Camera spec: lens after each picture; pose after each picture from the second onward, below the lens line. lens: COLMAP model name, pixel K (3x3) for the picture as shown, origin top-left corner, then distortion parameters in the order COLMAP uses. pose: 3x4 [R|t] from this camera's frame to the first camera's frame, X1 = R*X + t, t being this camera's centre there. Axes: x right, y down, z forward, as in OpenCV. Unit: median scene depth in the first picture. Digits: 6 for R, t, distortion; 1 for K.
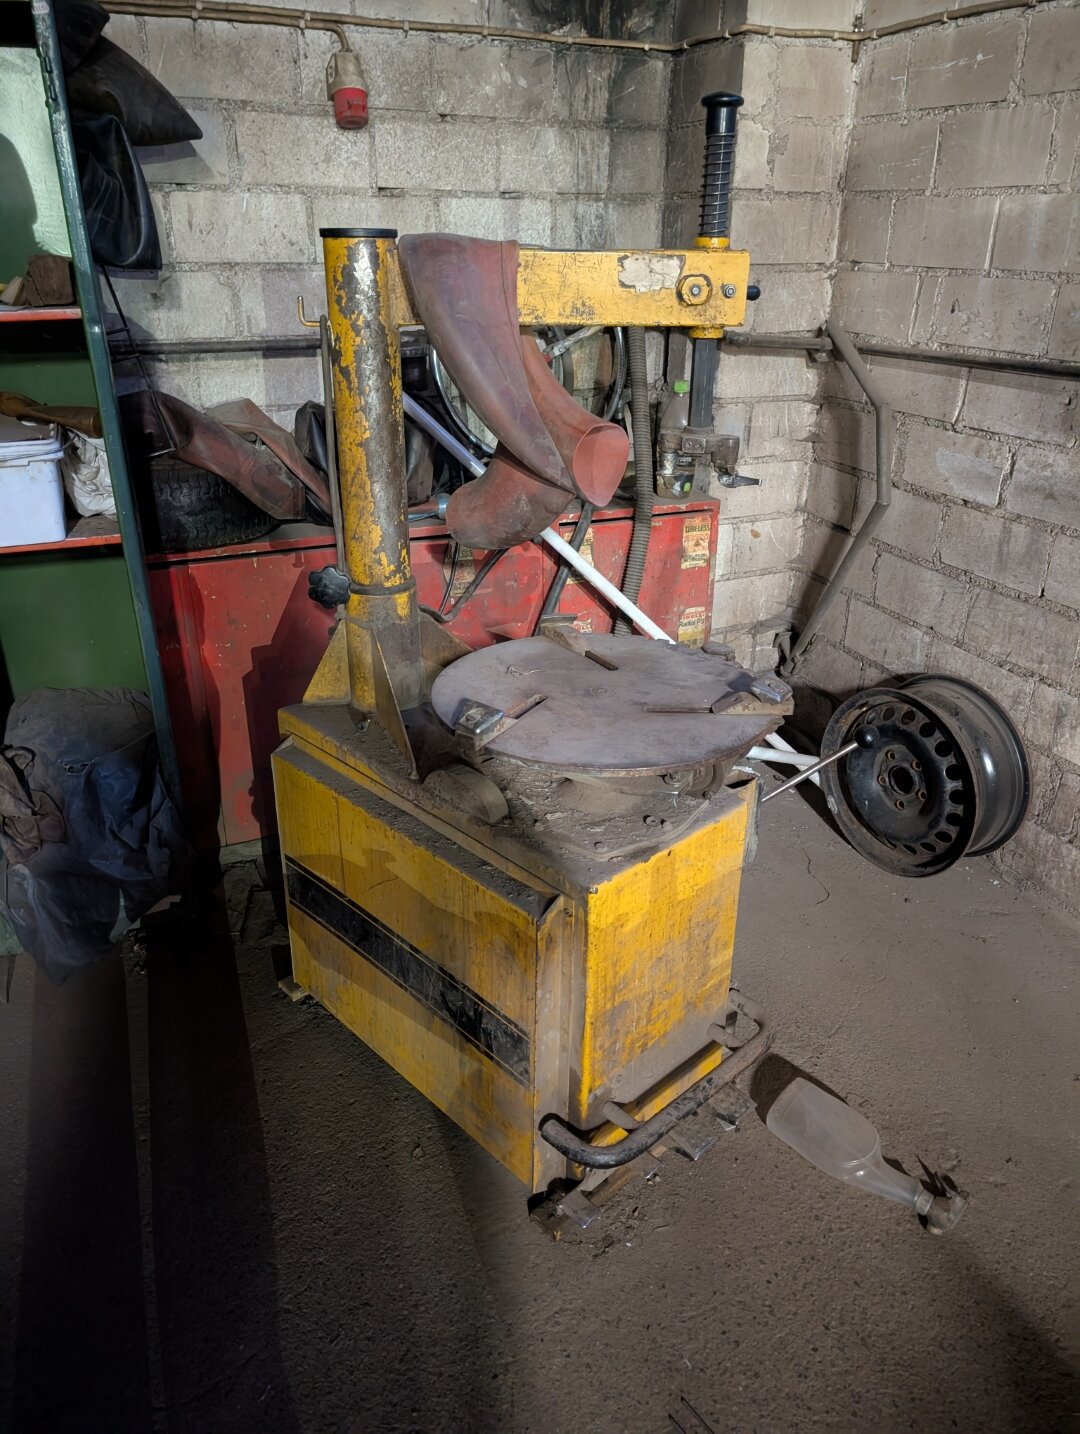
lens RADIAL K [[1028.2, 0, 546.5], [0, 1028.2, 718.1], [0, 0, 1]] dist [0.014705, -0.014964]
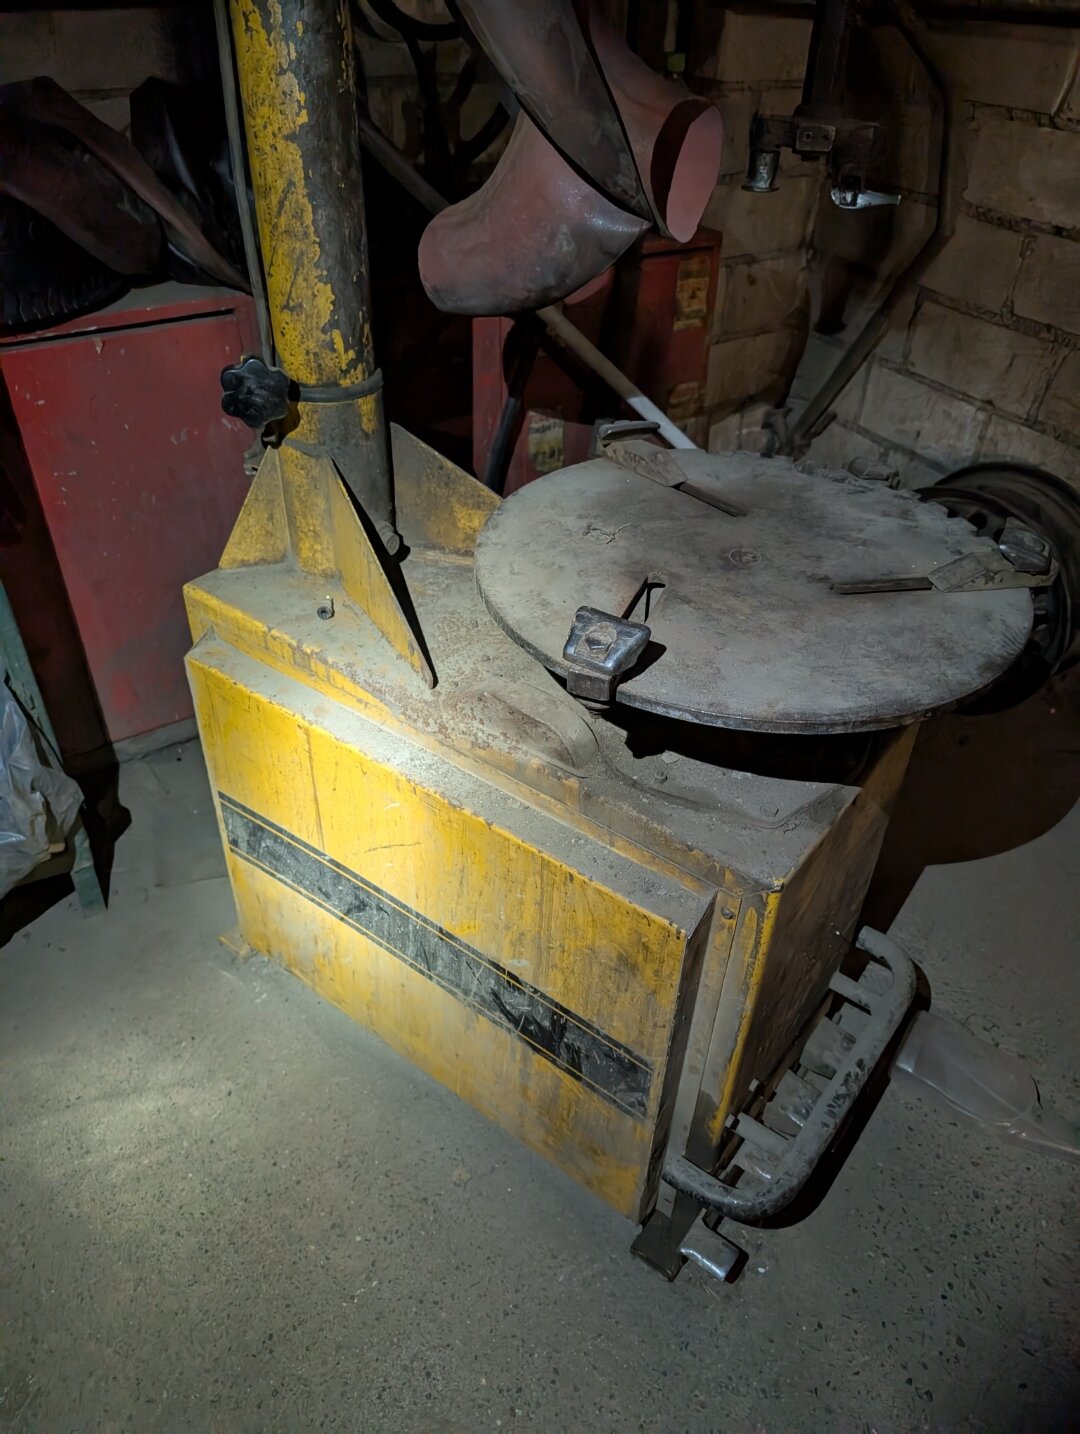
lens RADIAL K [[1034.5, 0, 533.3], [0, 1034.5, 724.1], [0, 0, 1]] dist [-0.007439, 0.002320]
pose [[0.988163, -0.080486, 0.130601, -0.133002], [0.048572, 0.971669, 0.231303, -0.064148], [-0.145517, -0.222221, 0.964076, 0.308522]]
